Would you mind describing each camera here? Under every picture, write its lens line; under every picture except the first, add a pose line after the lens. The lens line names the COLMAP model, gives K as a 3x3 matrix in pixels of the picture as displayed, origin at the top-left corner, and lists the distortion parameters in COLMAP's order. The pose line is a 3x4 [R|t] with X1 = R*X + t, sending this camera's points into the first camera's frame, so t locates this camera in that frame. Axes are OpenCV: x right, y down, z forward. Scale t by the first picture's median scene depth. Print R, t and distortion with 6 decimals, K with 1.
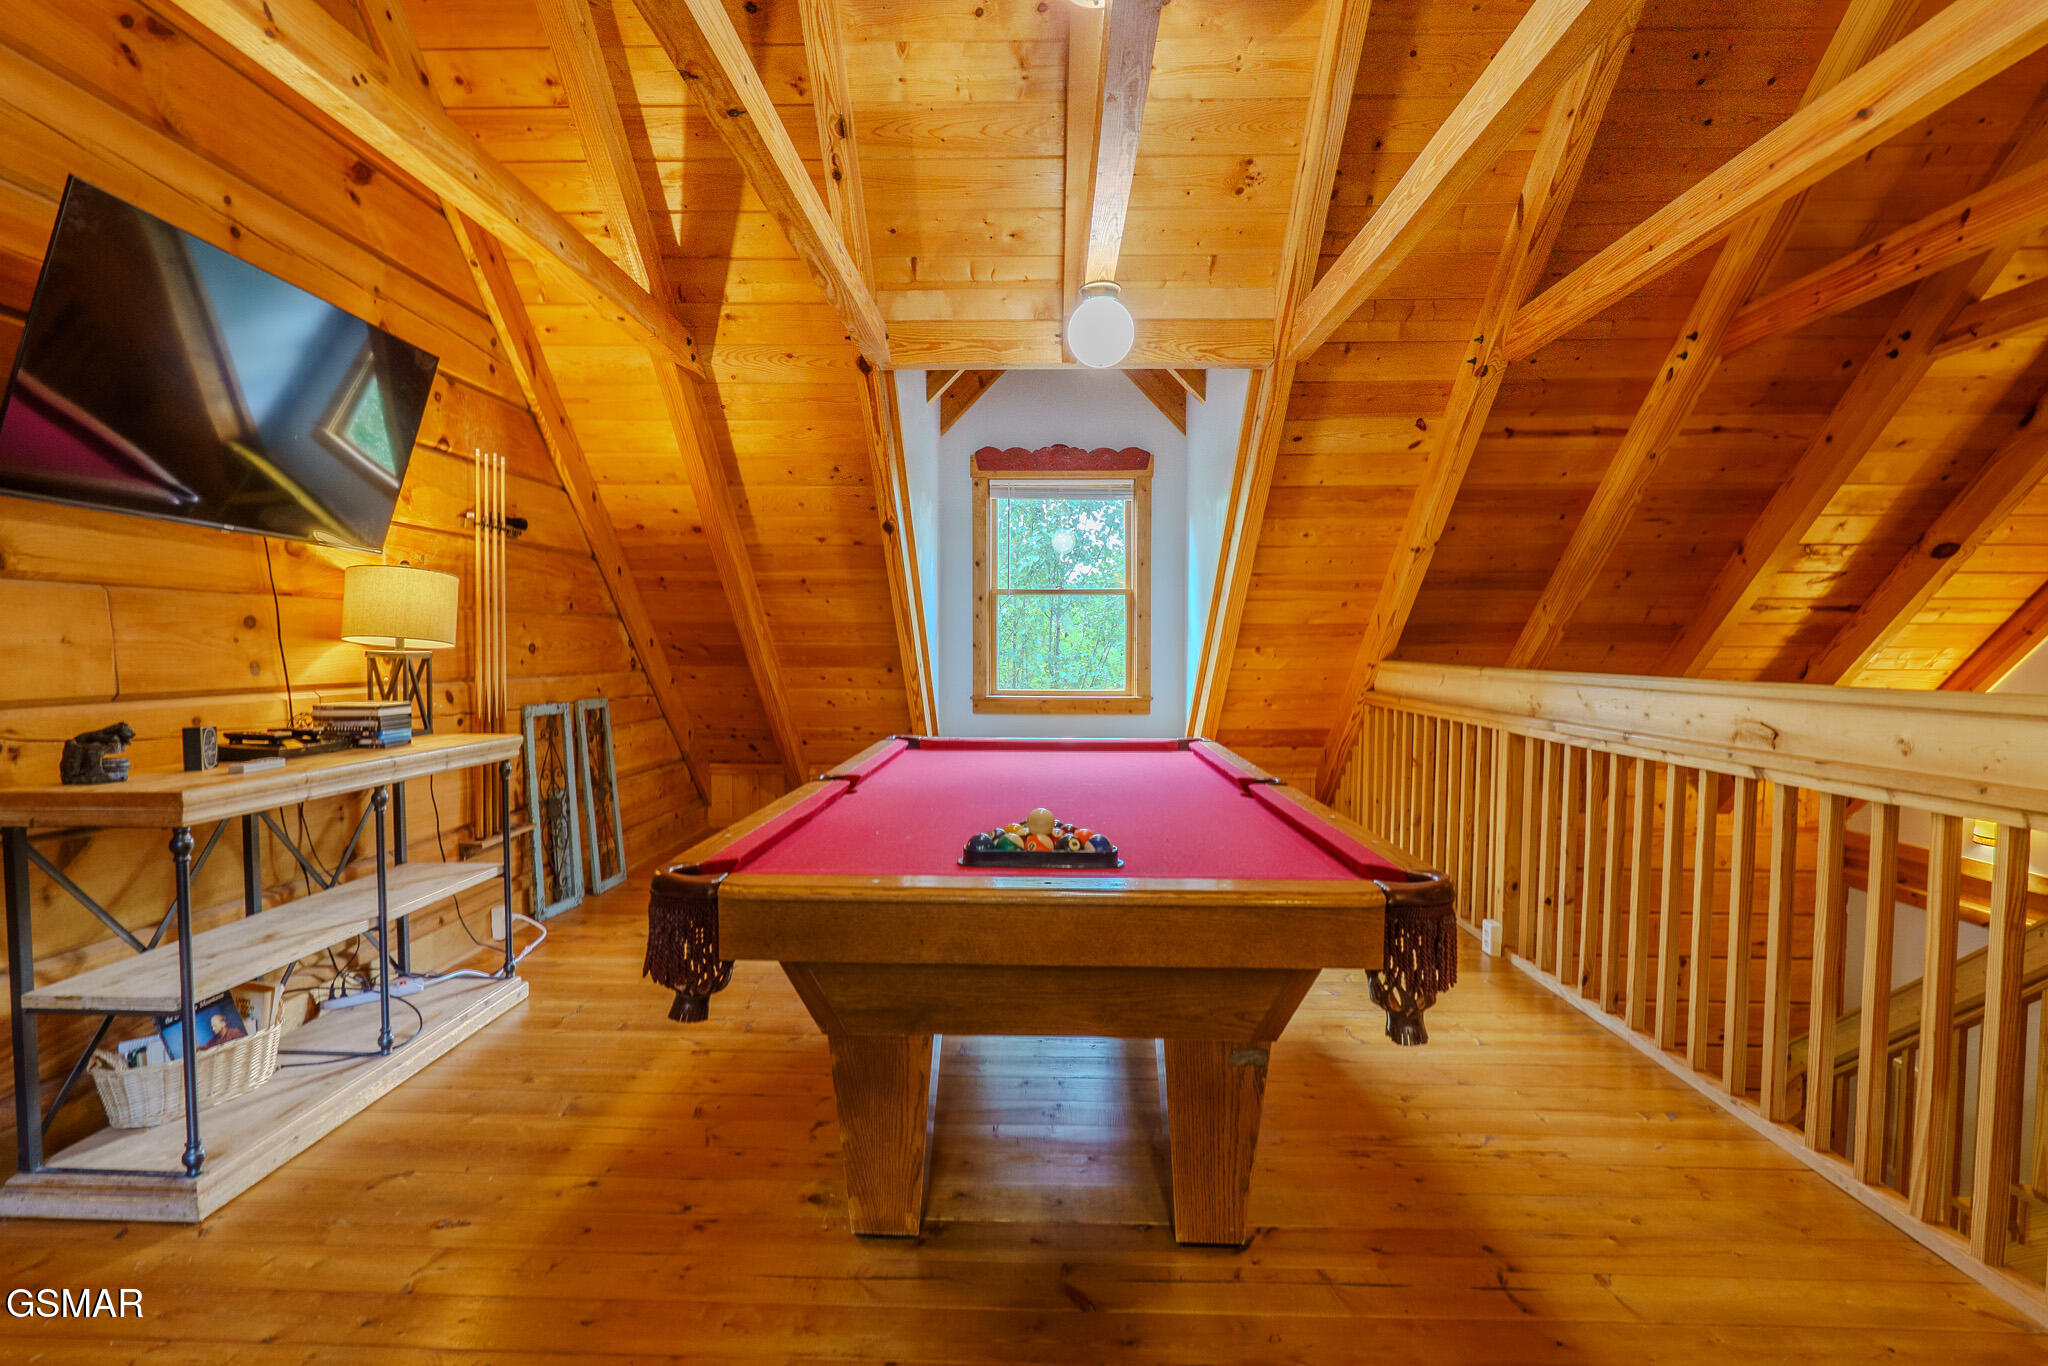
lens RADIAL K [[941.6, 0, 1010.0], [0, 941.6, 687.6], [0, 0, 1]] dist [-0.004615, -0.000605]
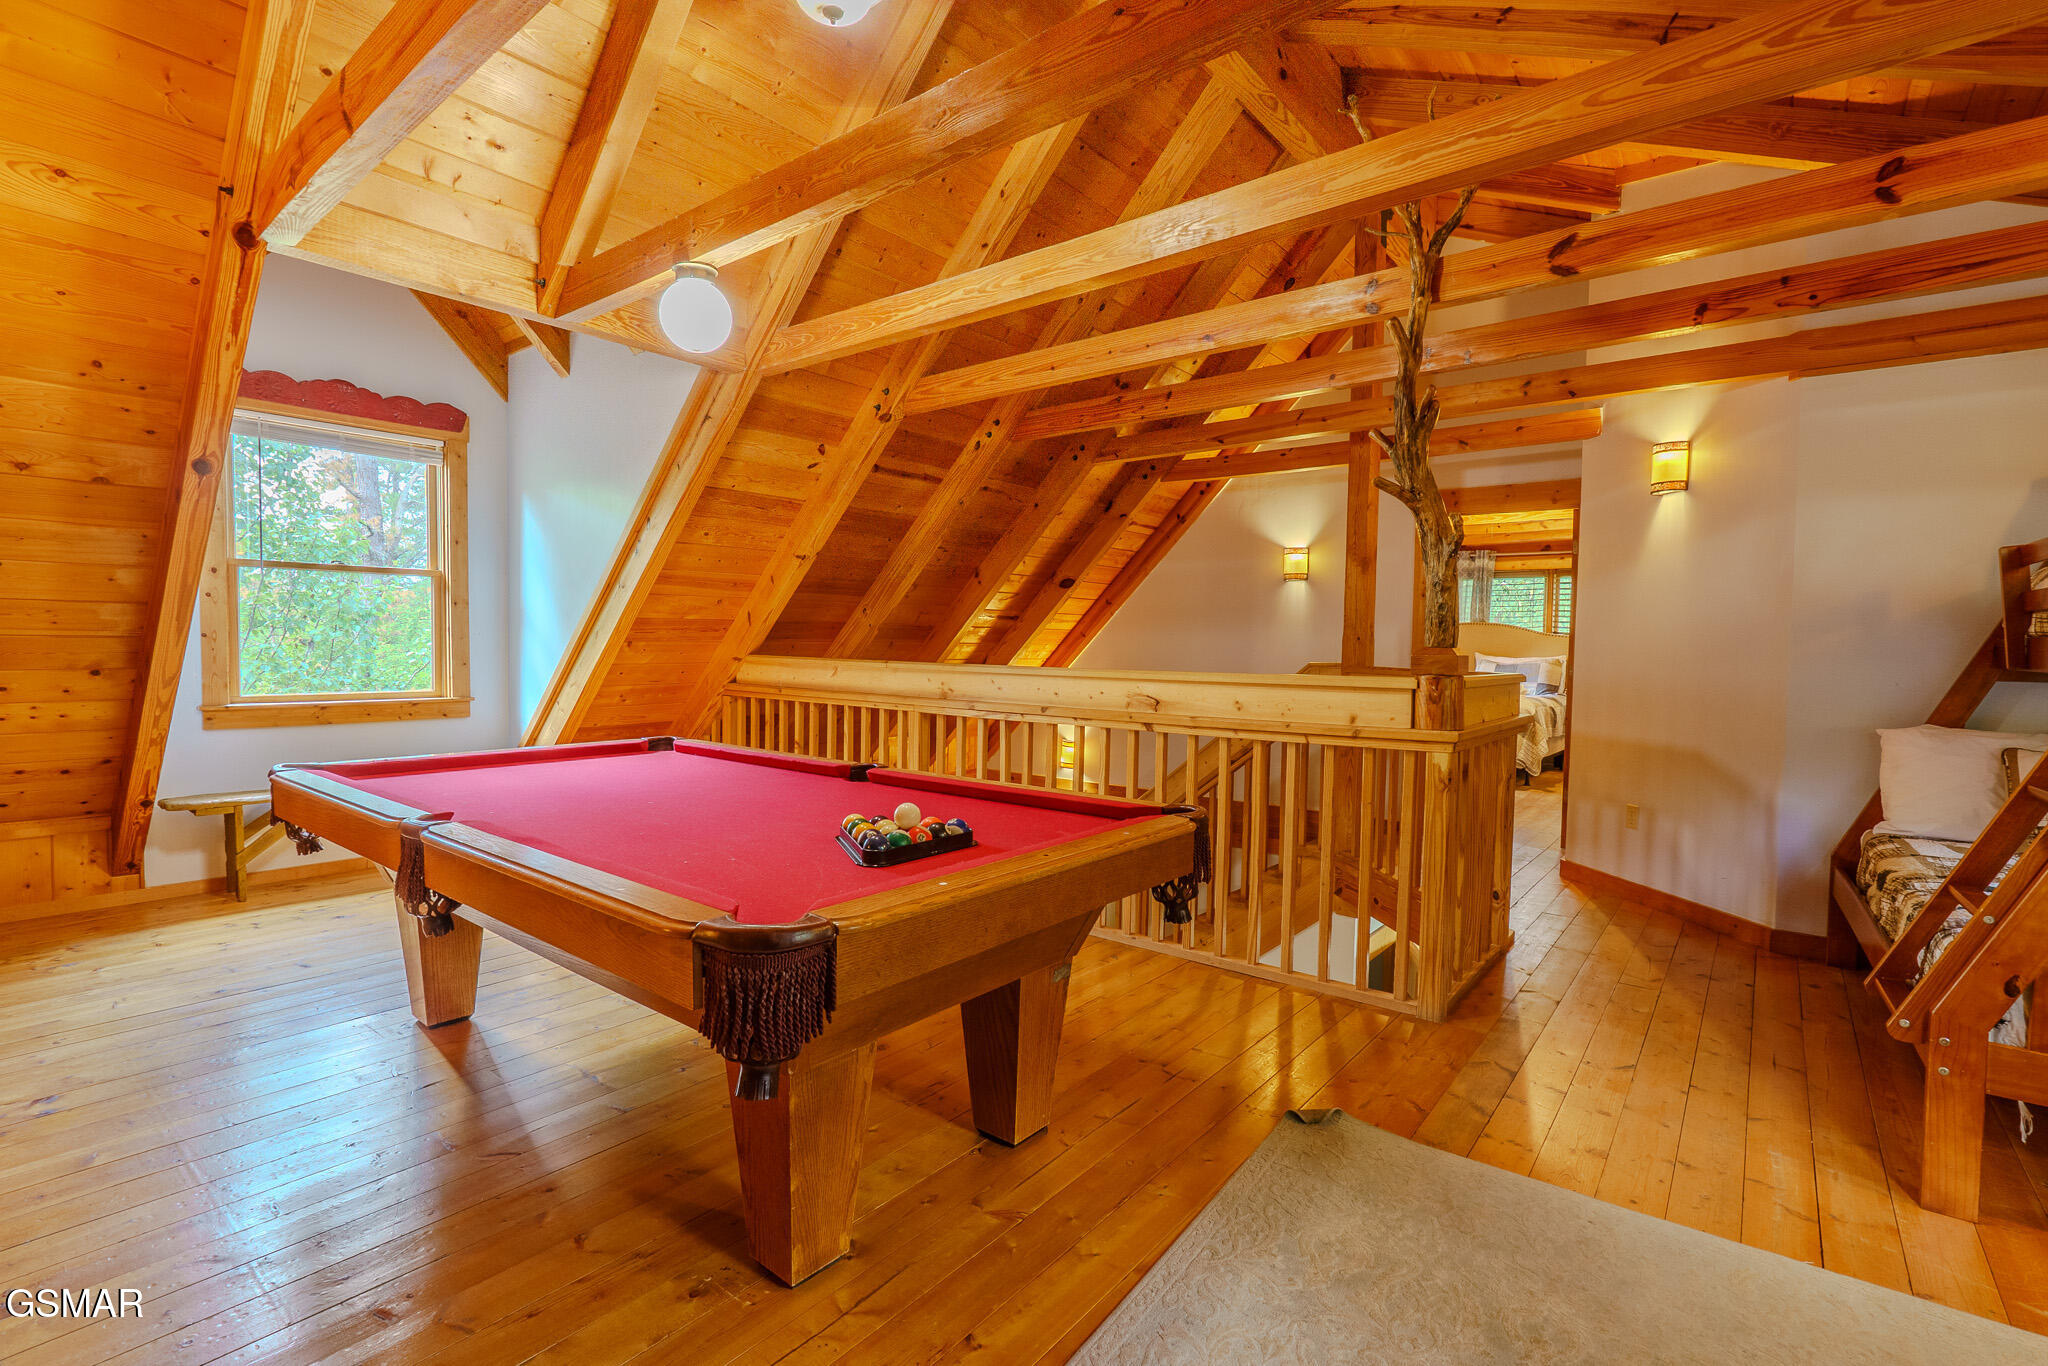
lens RADIAL K [[941.6, 0, 1005.6], [0, 941.6, 688.2], [0, 0, 1]] dist [-0.004615, -0.000605]
pose [[0.606104, -0.033871, 0.794664, -0.316753], [0.023641, 0.999419, 0.024567, -0.010456], [-0.795034, 0.003896, 0.606552, 0.113789]]
